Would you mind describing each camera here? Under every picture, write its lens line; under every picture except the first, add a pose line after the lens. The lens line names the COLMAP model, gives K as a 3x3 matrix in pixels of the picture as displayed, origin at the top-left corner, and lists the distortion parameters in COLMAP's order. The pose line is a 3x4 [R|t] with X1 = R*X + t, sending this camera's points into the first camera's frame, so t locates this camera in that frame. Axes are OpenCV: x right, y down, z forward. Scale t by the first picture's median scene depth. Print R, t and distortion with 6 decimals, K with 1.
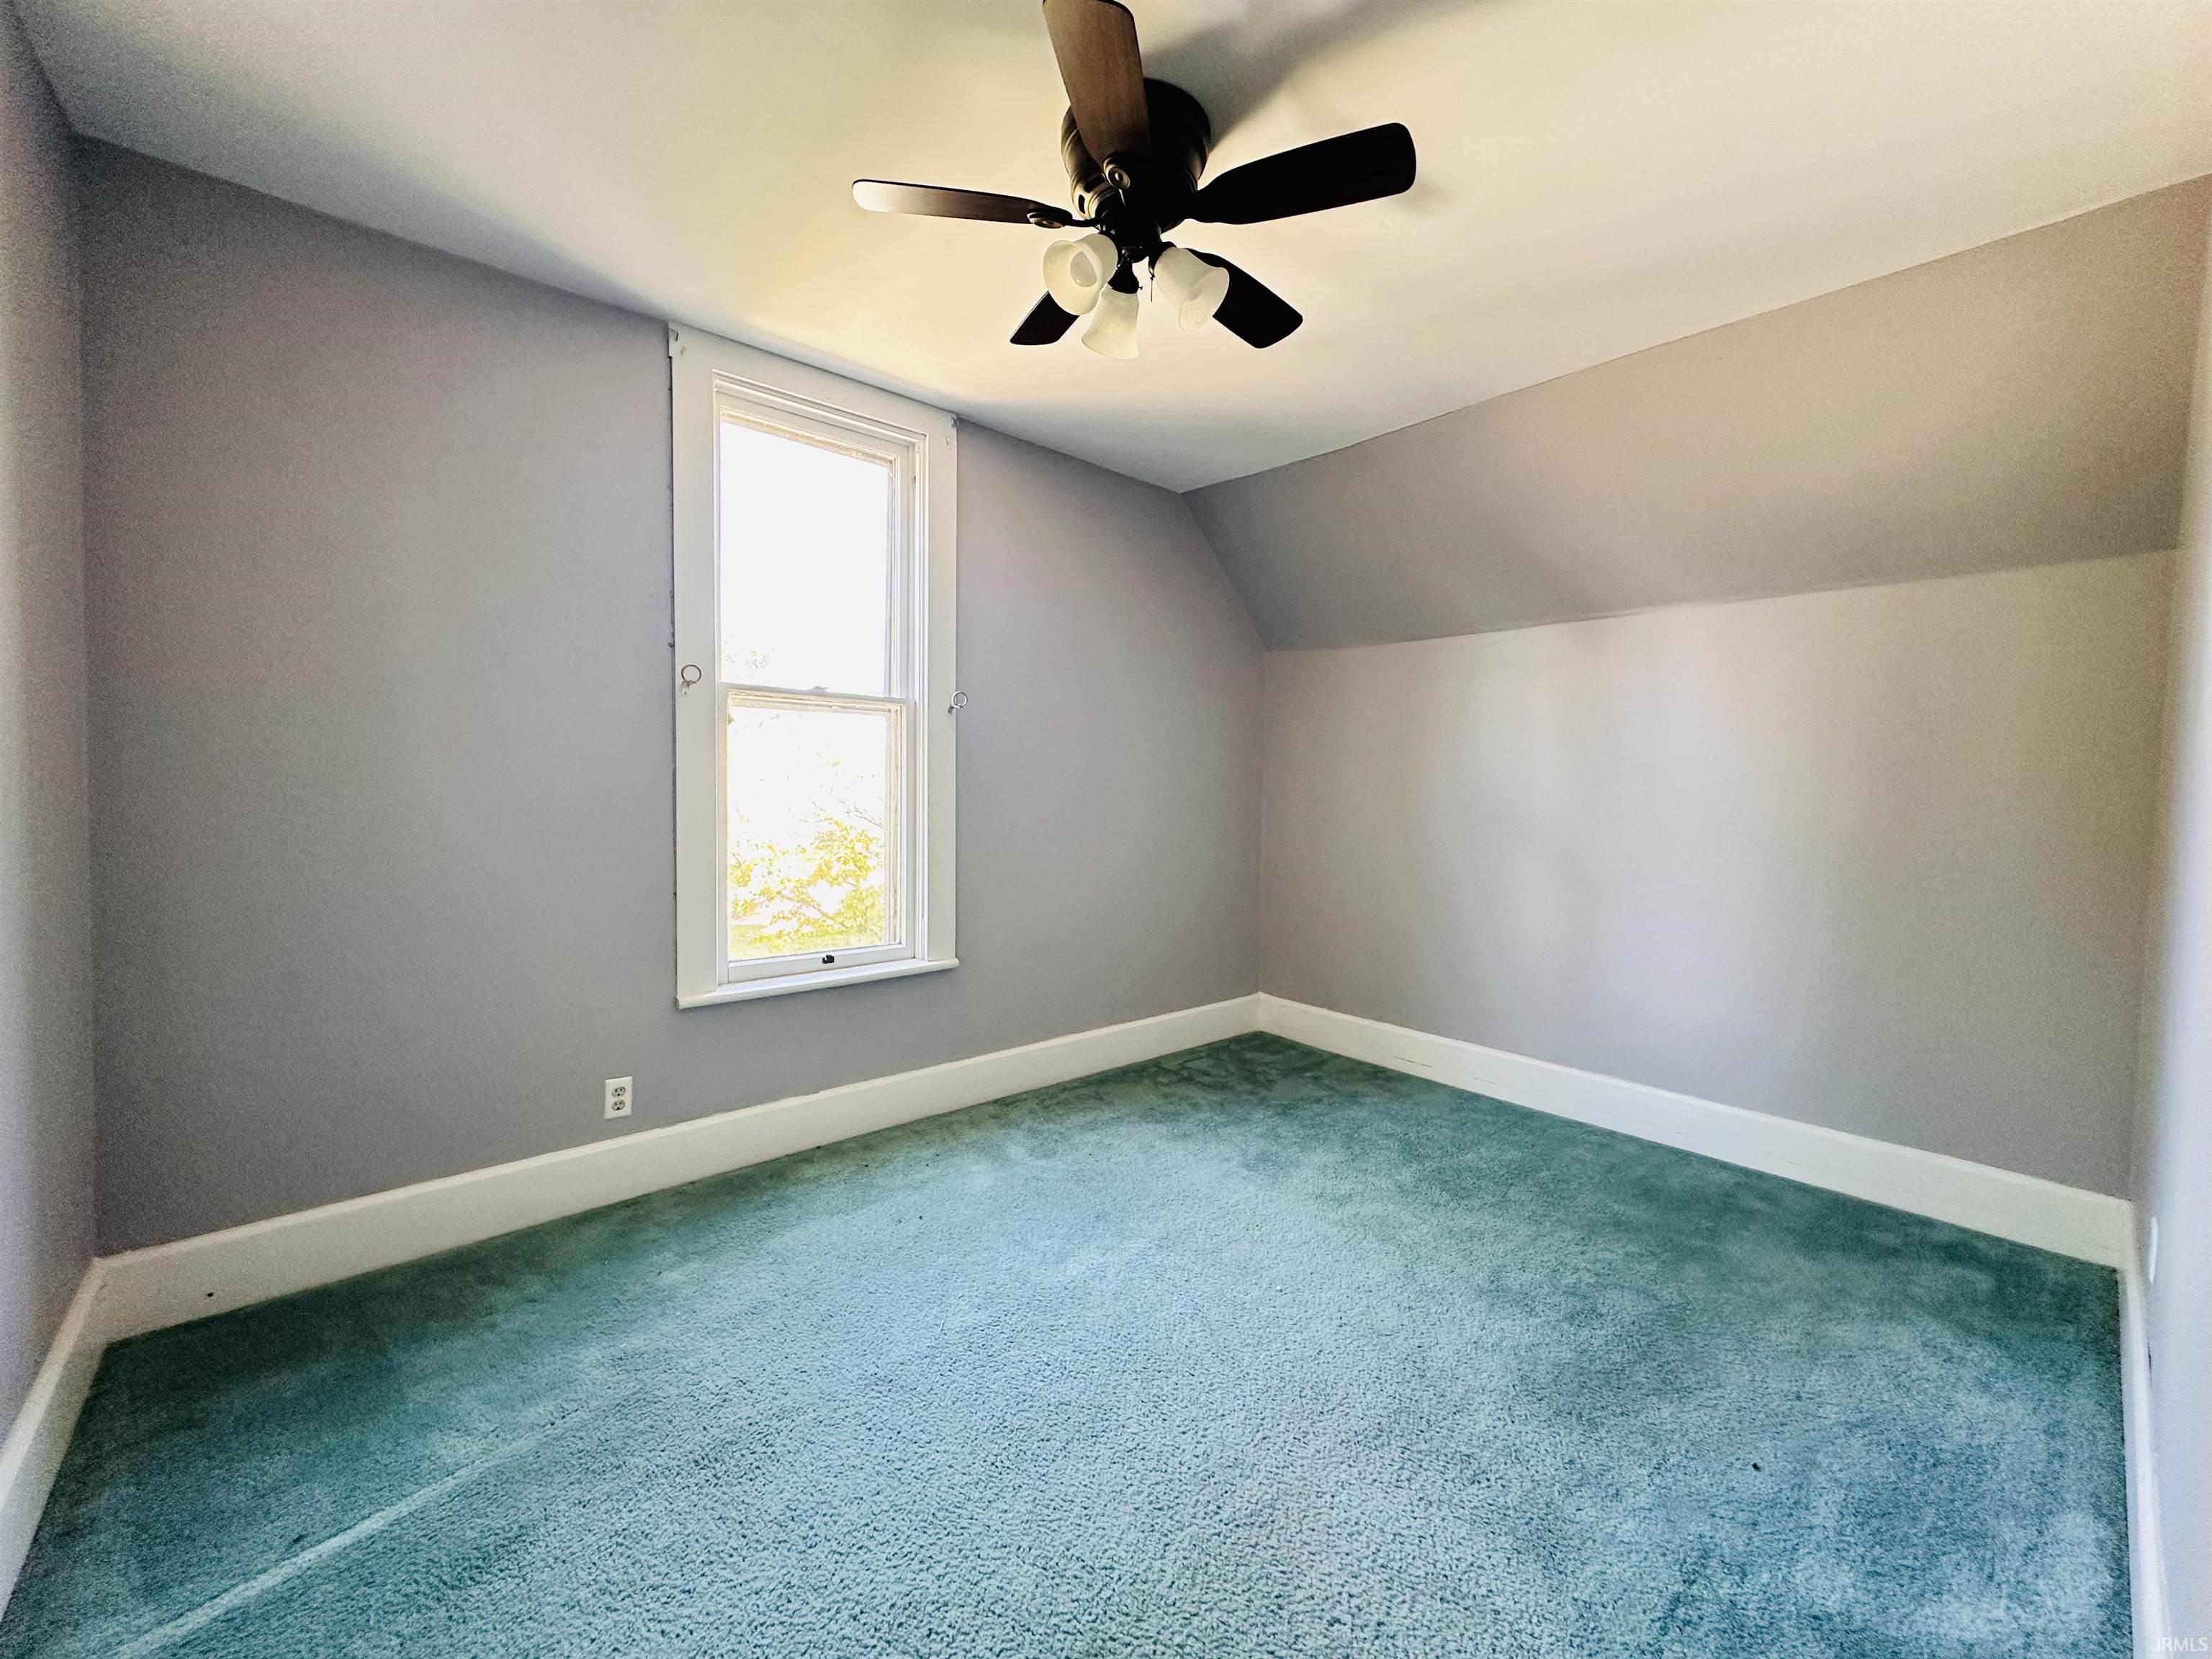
lens RADIAL K [[884.0, 0, 1101.3], [0, 884.0, 825.5], [0, 0, 1]] dist [0.000549, -0.000151]
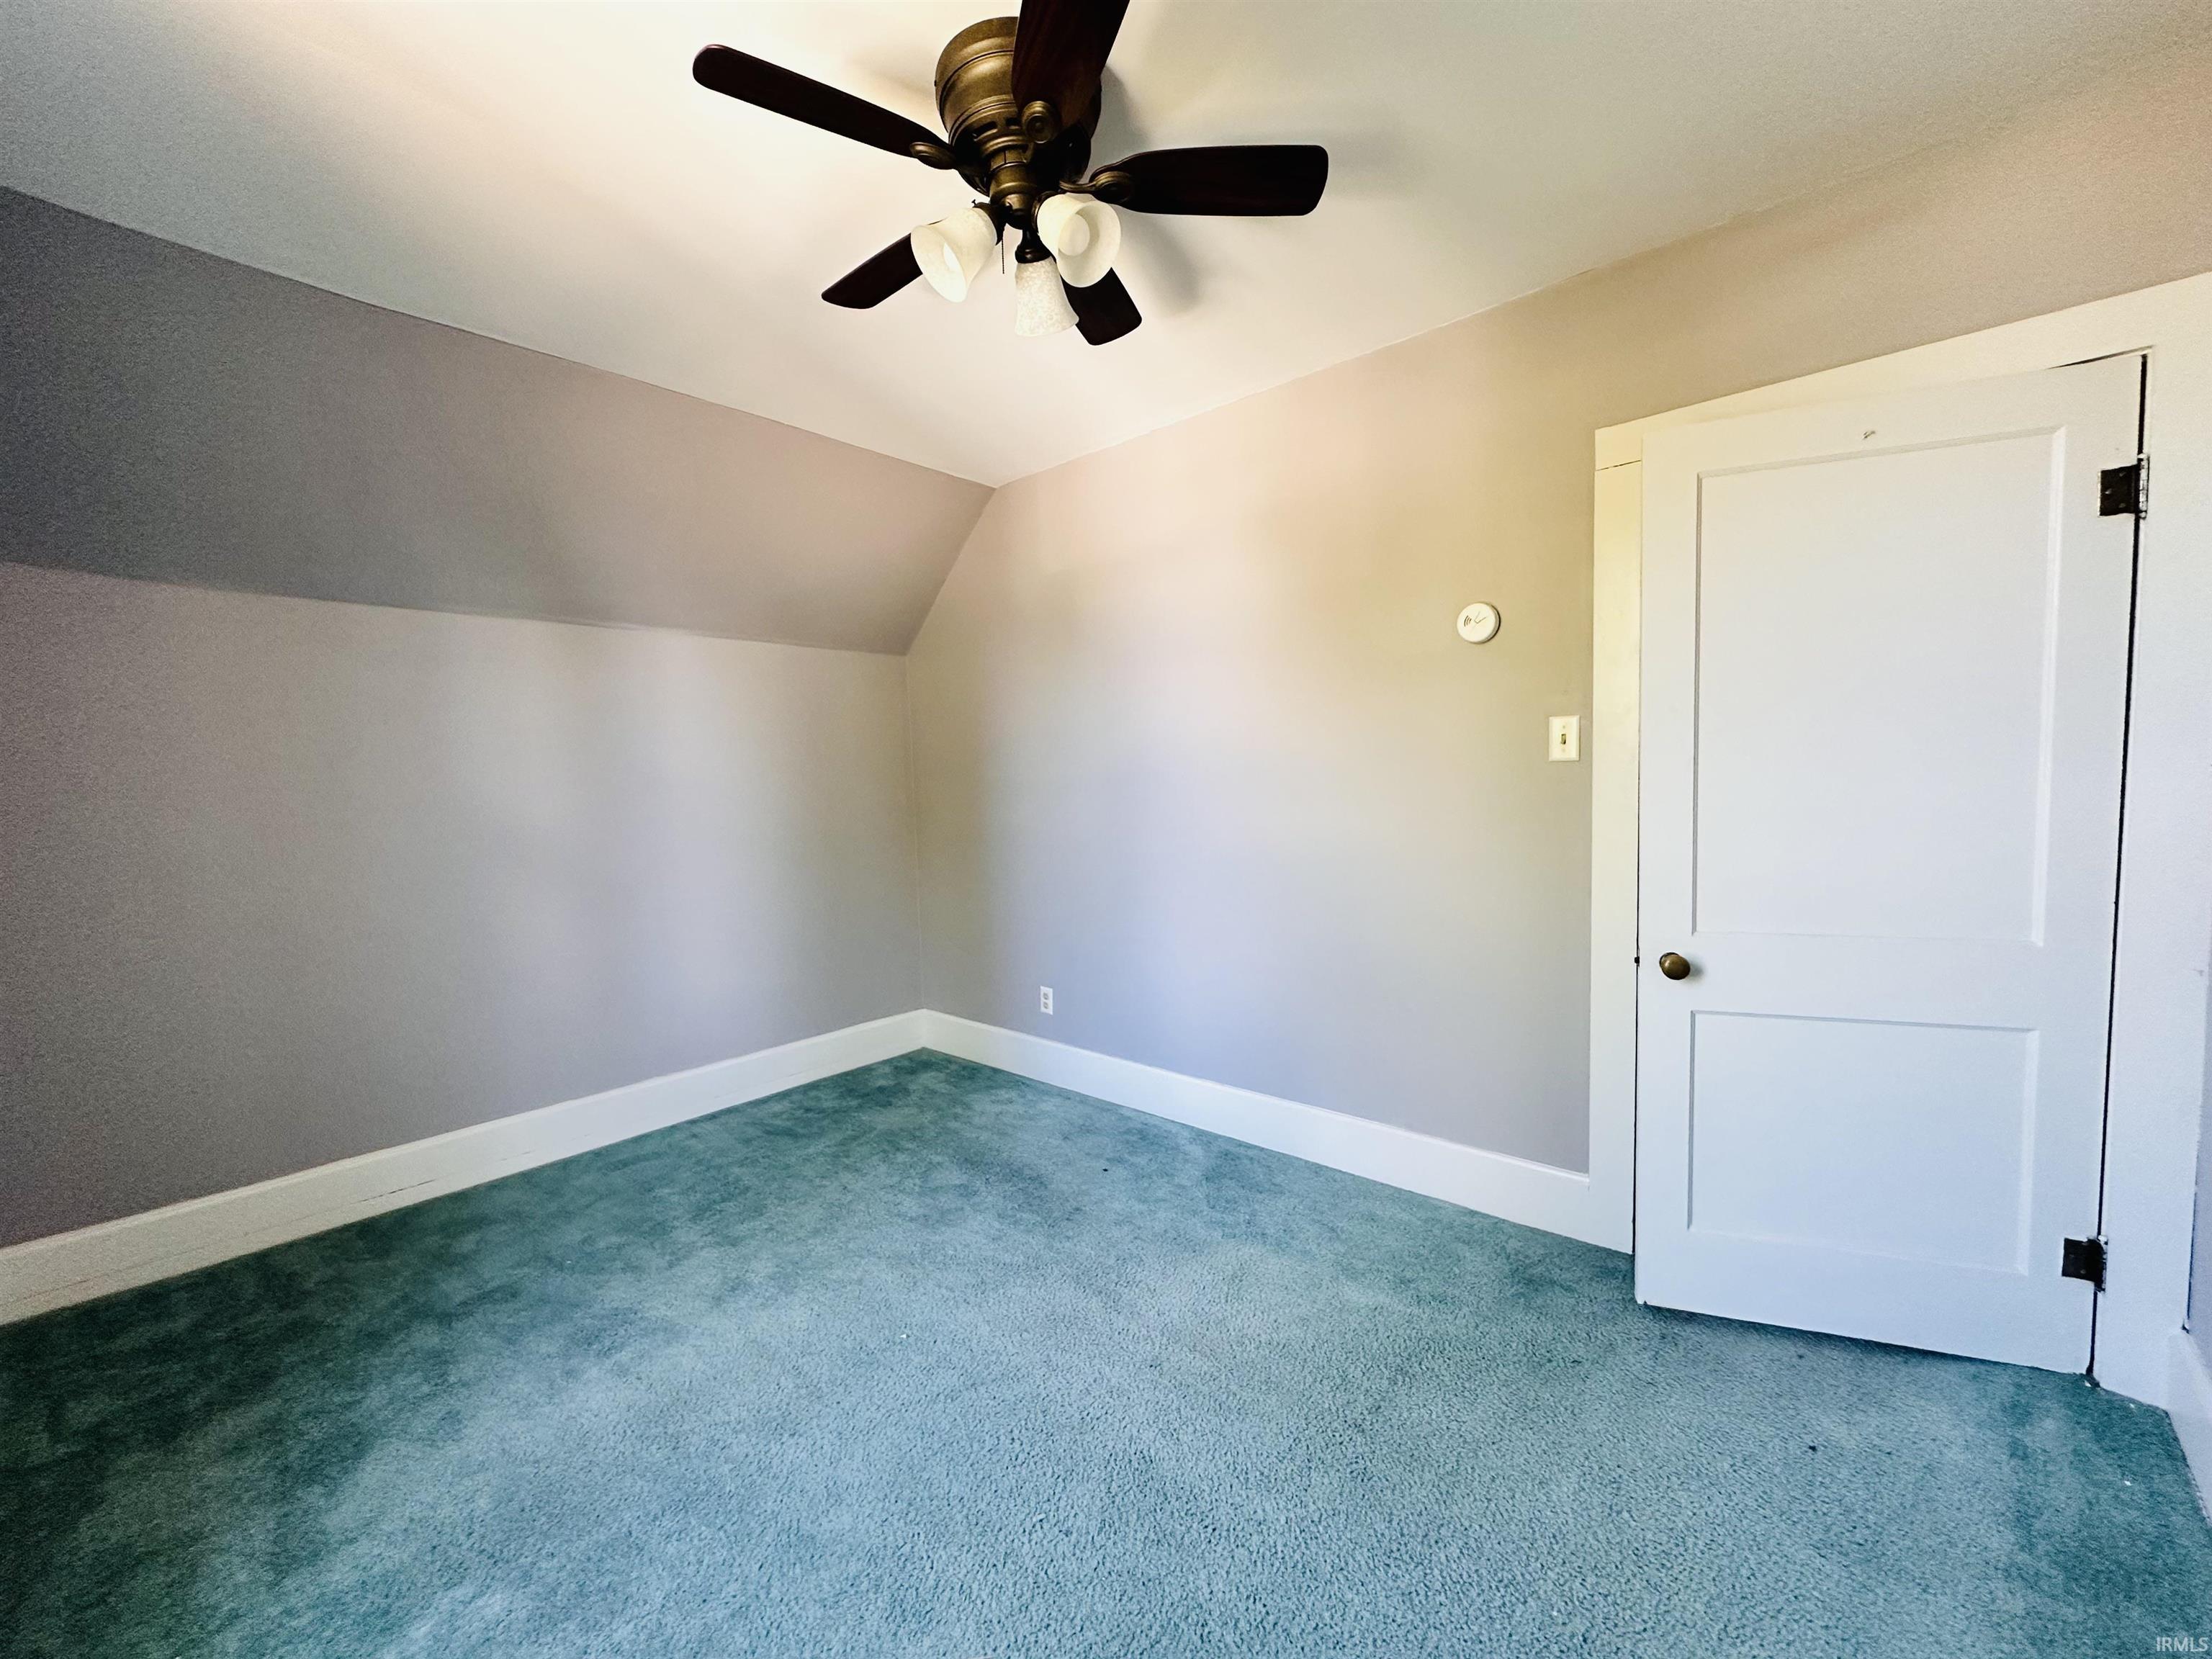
lens RADIAL K [[884.0, 0, 1109.9], [0, 884.0, 838.4], [0, 0, 1]] dist [0.000549, -0.000151]
pose [[-0.113080, -0.093579, 0.989169, -0.426576], [0.071432, 0.992213, 0.102033, -0.054693], [-0.991015, 0.082196, -0.105515, 0.497267]]
